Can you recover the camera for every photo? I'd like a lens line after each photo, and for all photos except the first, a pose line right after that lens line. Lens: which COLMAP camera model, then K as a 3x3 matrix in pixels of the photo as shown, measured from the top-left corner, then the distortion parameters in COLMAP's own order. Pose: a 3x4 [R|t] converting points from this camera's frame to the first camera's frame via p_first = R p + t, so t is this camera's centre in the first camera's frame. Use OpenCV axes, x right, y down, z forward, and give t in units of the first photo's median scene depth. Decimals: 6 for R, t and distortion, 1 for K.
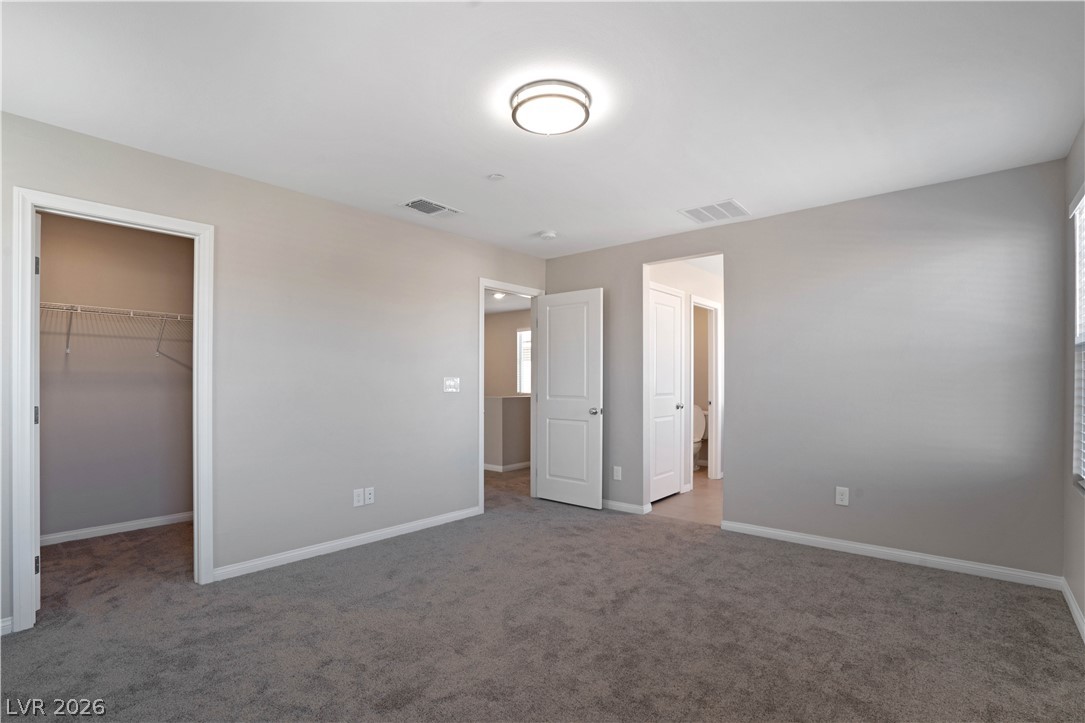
lens RADIAL K [[520.0, 0, 538.1], [0, 520.0, 384.0], [0, 0, 1]] dist [-0.058125, 0.025815]
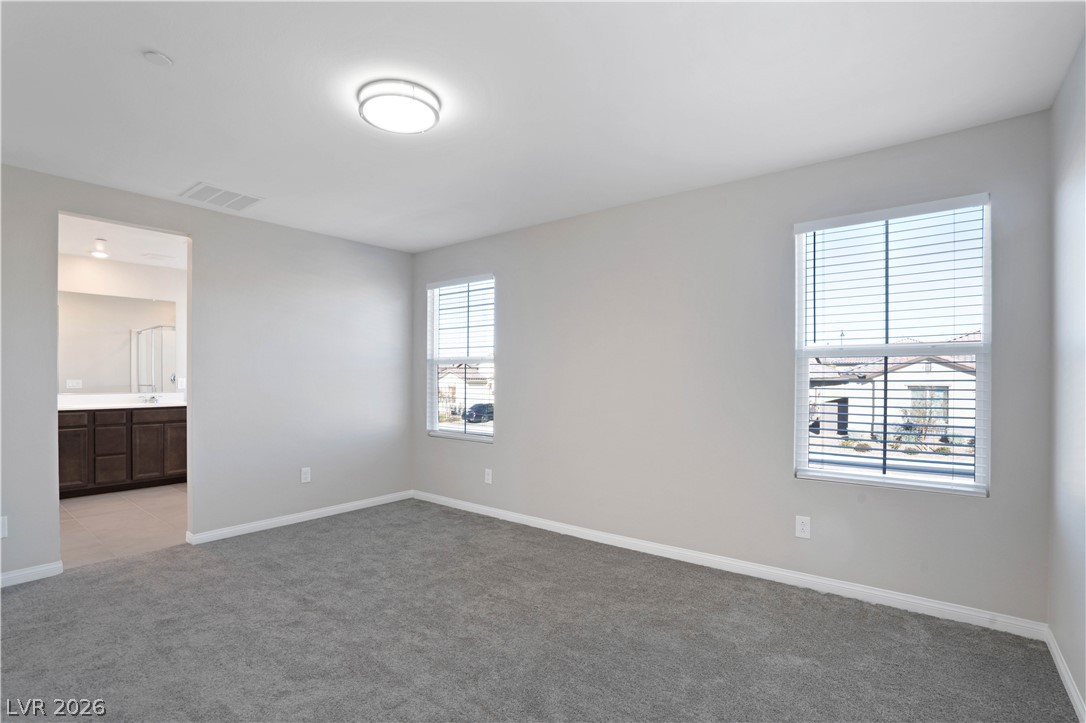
lens RADIAL K [[520.5, 0, 538.6], [0, 520.5, 384.0], [0, 0, 1]] dist [-0.058125, 0.025815]
pose [[-0.039886, -0.018844, 0.999027, -0.666618], [-0.001042, 0.999822, 0.018817, -0.019591], [-0.999204, -0.000290, -0.039898, 0.524740]]
